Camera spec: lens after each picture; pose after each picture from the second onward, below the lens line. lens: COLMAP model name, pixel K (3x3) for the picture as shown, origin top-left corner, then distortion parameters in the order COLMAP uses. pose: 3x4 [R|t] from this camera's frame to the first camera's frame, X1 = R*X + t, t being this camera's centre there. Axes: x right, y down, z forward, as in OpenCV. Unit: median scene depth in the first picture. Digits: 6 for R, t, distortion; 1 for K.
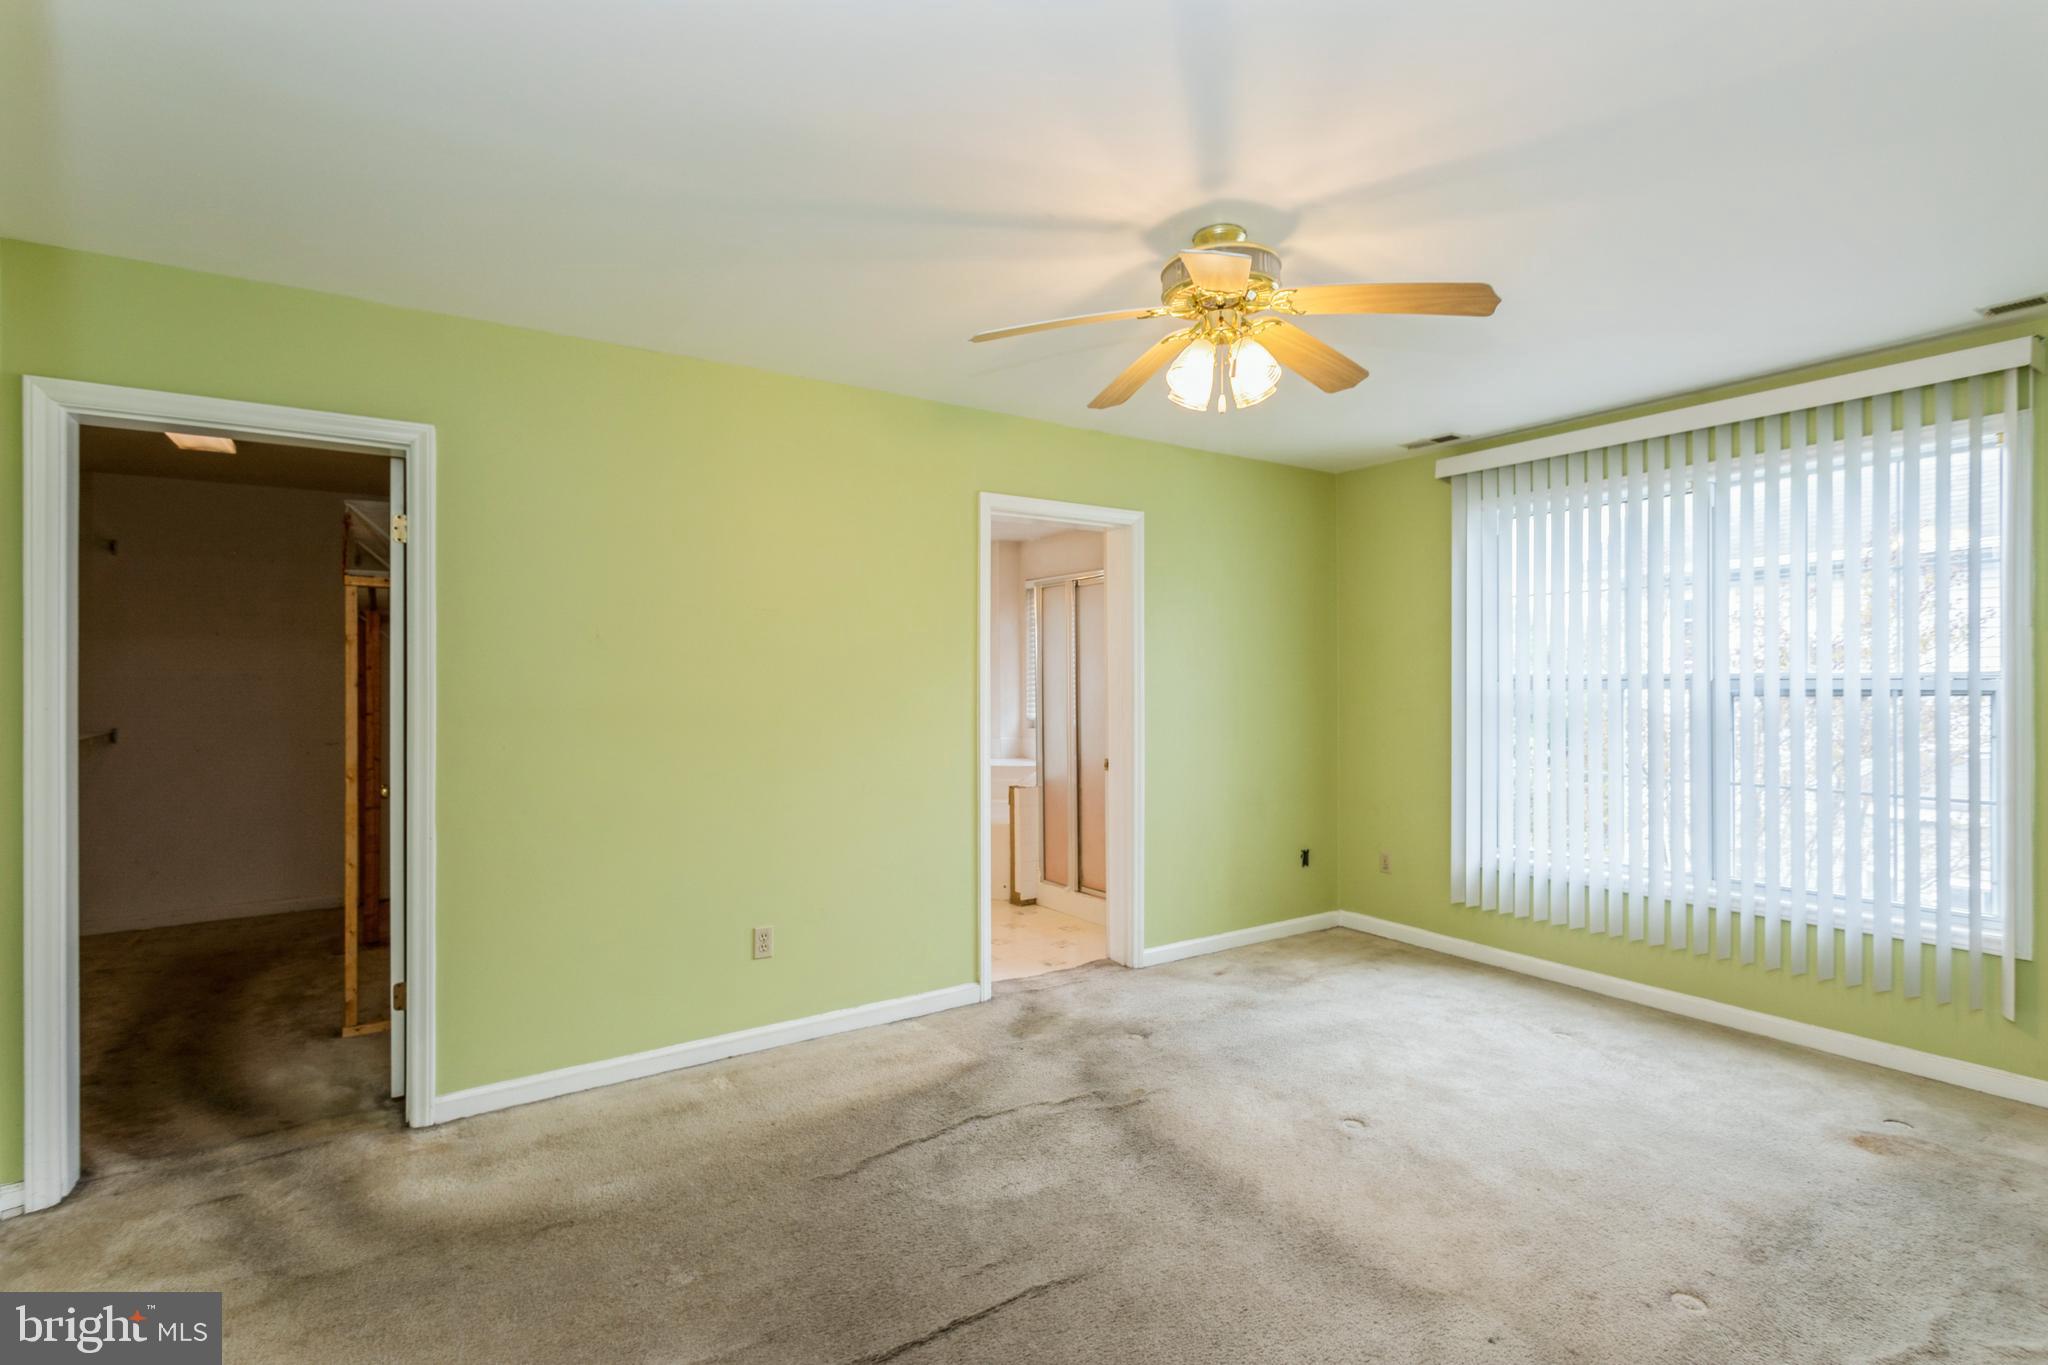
lens RADIAL K [[970.1, 0, 1040.6], [0, 970.1, 678.2], [0, 0, 1]] dist [0.004206, 0.000514]
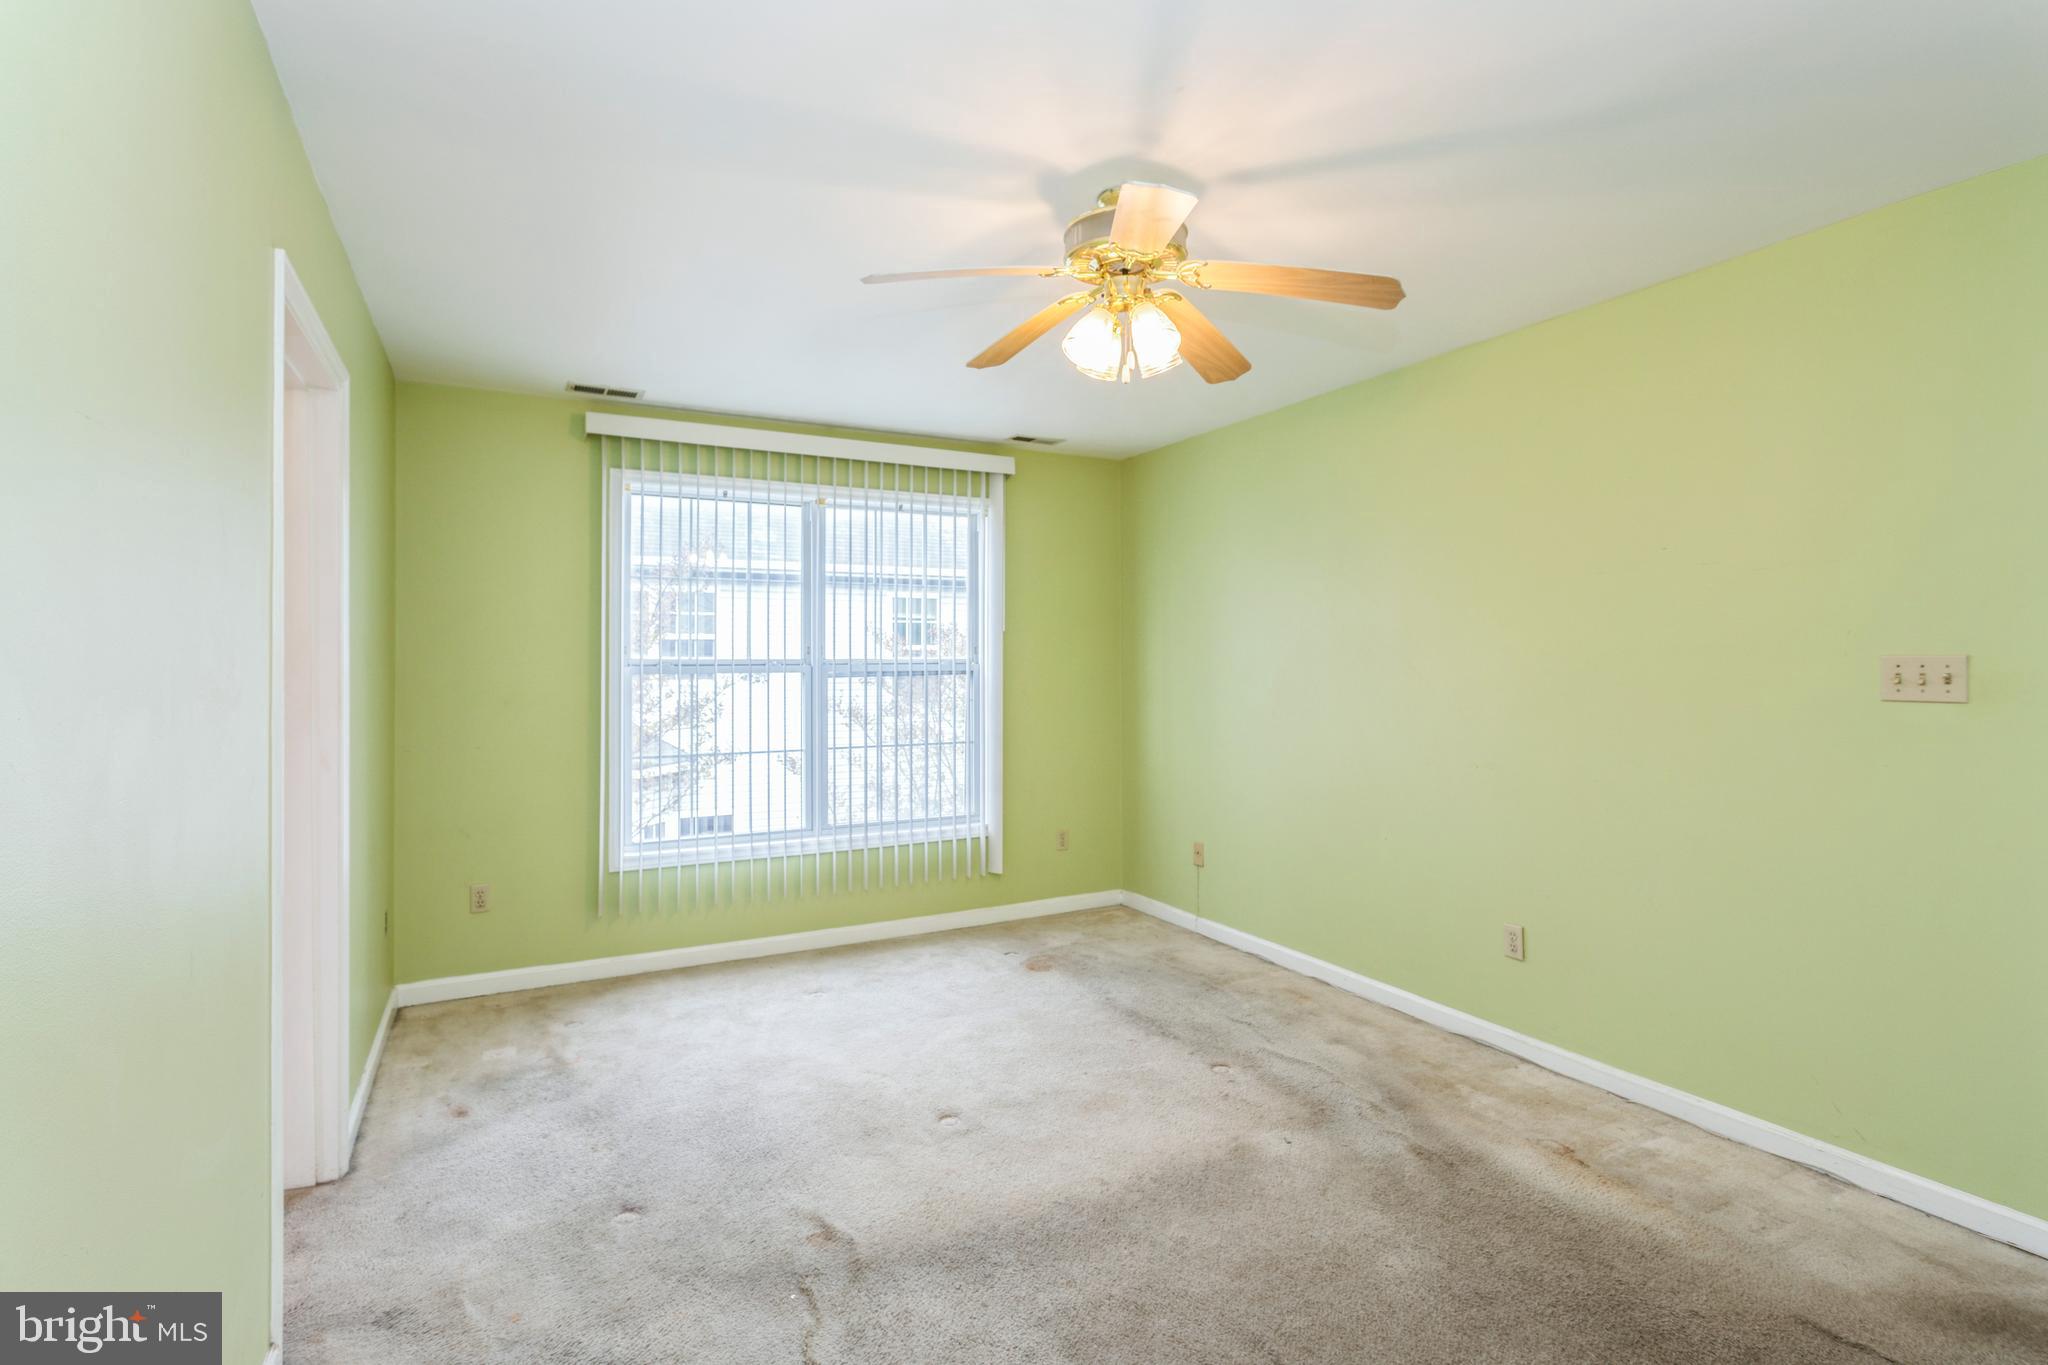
lens RADIAL K [[970.1, 0, 1000.0], [0, 970.1, 656.6], [0, 0, 1]] dist [0.004206, 0.000514]
pose [[0.117392, 0.010033, 0.993035, -0.472187], [0.002936, 0.999941, -0.010450, 0.004756], [-0.993081, 0.004142, 0.117356, 0.618498]]
